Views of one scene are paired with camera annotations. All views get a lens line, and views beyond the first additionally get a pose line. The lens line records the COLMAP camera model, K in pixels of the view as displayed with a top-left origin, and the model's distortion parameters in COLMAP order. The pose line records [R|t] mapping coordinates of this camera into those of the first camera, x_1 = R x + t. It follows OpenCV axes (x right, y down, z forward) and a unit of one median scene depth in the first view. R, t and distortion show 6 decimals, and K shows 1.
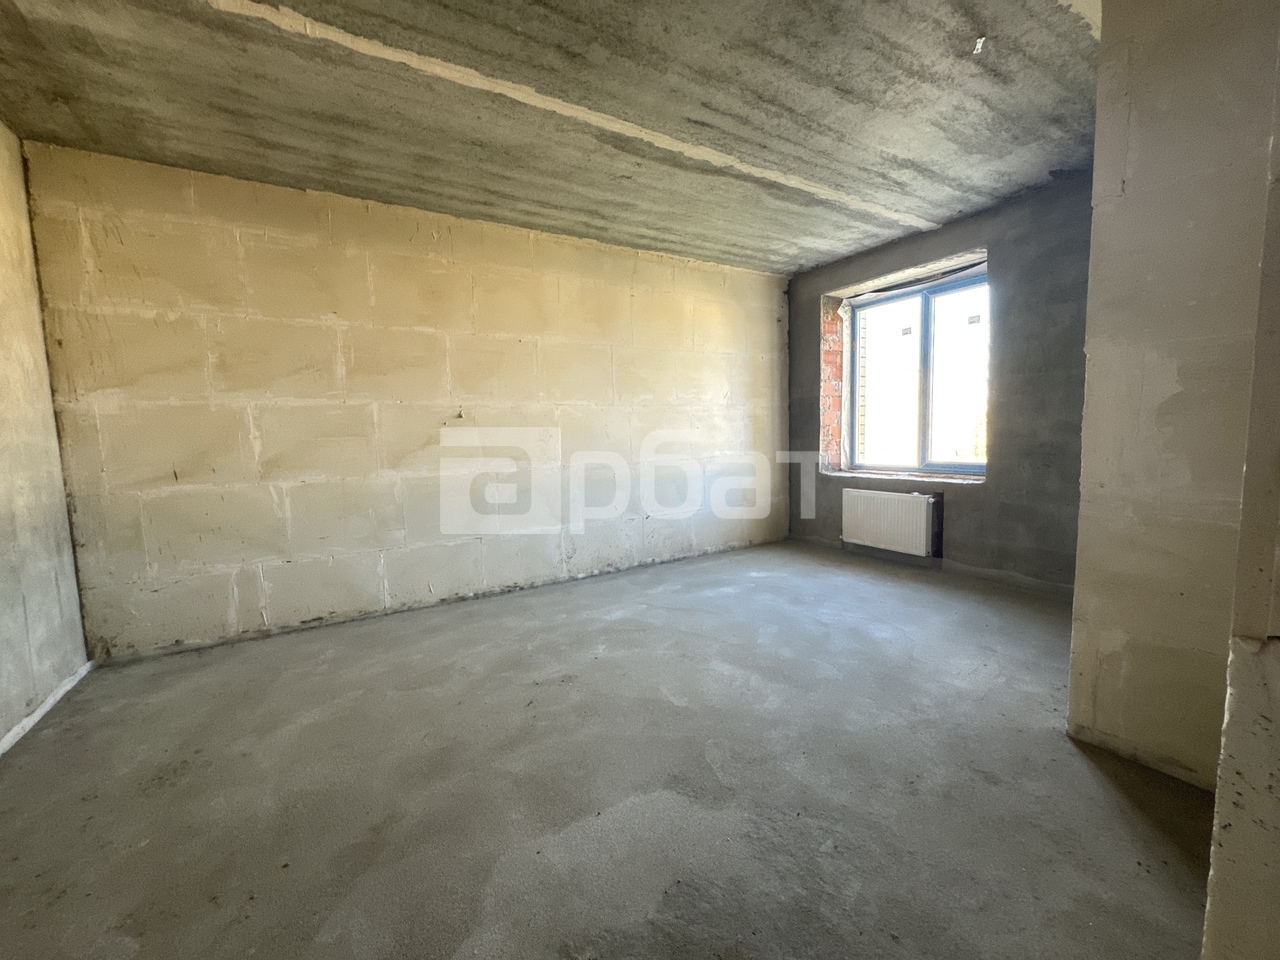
lens RADIAL K [[513.3, 0, 638.9], [0, 513.3, 479.4], [0, 0, 1]] dist [-0.001583, 0.000753]
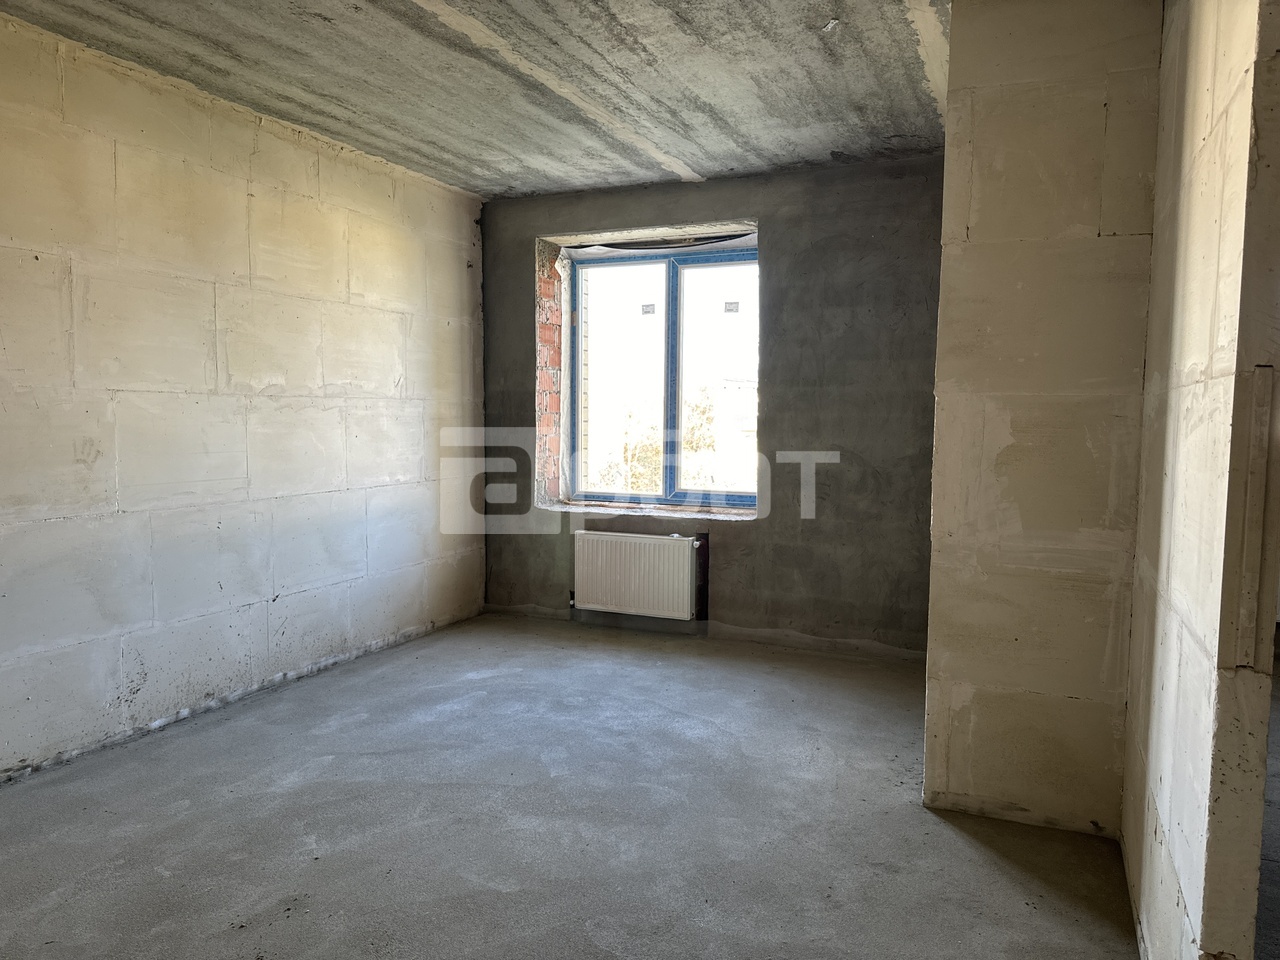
lens RADIAL K [[901.1, 0, 644.8], [0, 901.1, 484.1], [0, 0, 1]] dist [0.097793, -0.139551]
pose [[0.820012, -0.008906, 0.572276, -0.248745], [0.019297, 0.999741, -0.012092, -0.033188], [-0.572020, 0.020959, 0.819972, -0.034280]]
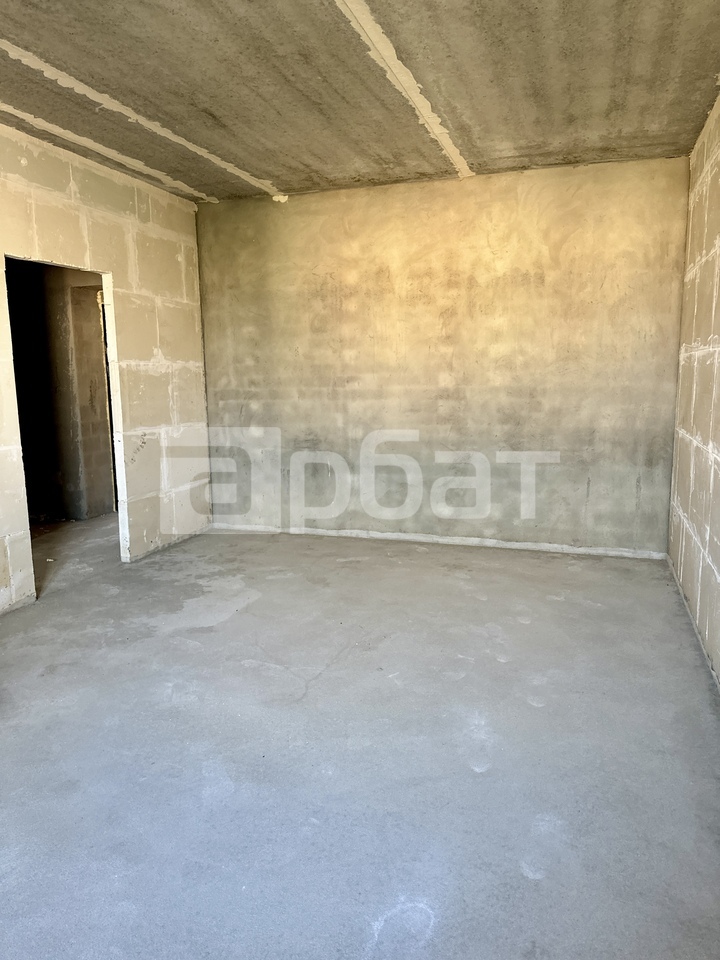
lens RADIAL K [[675.8, 0, 360.0], [0, 675.8, 480.0], [0, 0, 1]] dist [0.097793, -0.139551]
pose [[-0.764531, 0.137814, -0.629683, 0.426549], [-0.025745, 0.969569, 0.243462, -0.163027], [0.644073, 0.202345, -0.737717, 1.210838]]
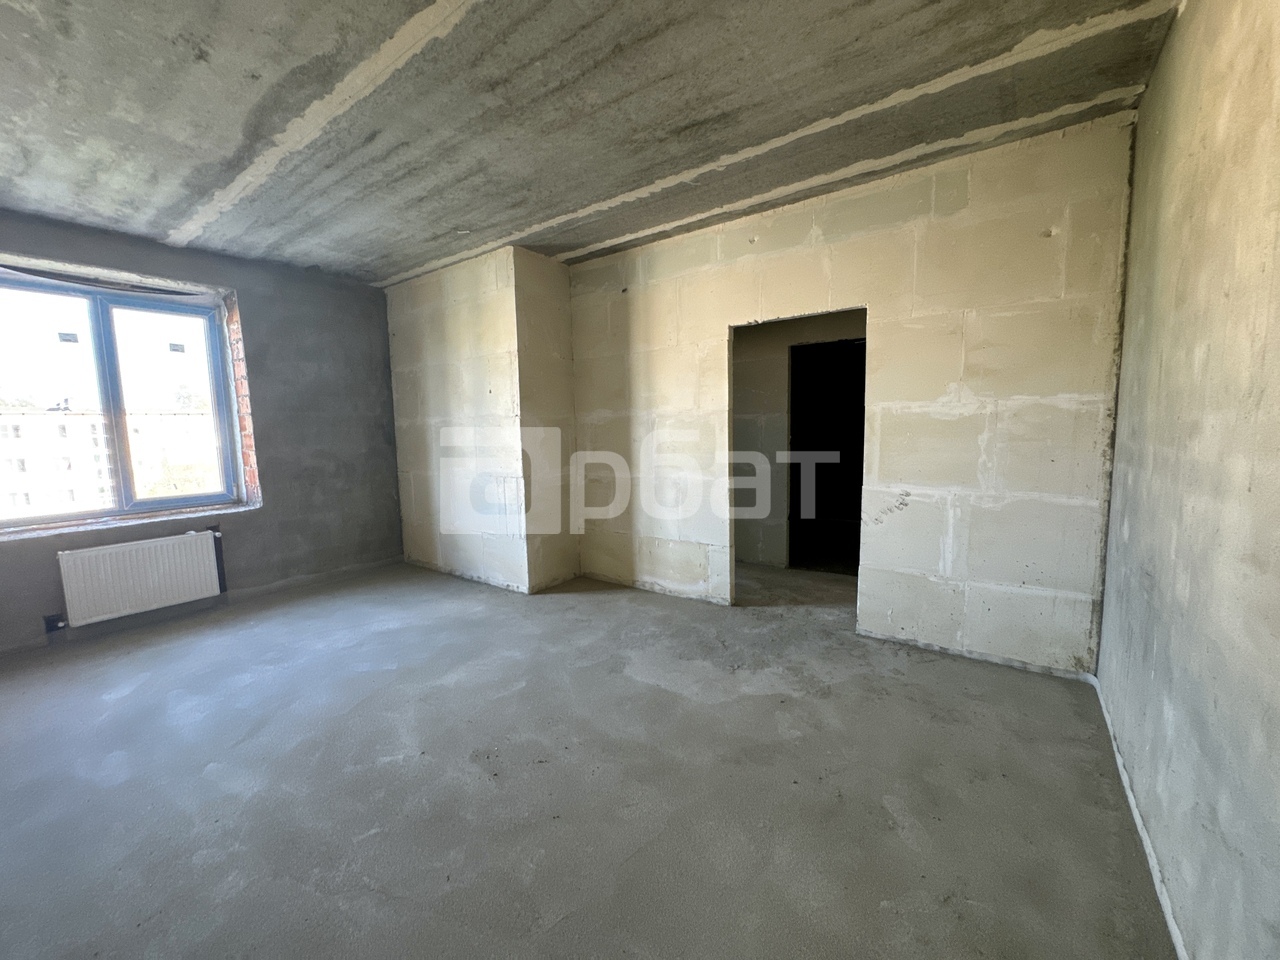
lens RADIAL K [[513.3, 0, 638.9], [0, 513.3, 479.4], [0, 0, 1]] dist [-0.001583, 0.000753]
pose [[-0.378424, -0.060162, 0.923675, -0.625415], [0.117524, 0.986687, 0.112415, -0.078206], [-0.918141, 0.151094, -0.366315, 0.634078]]
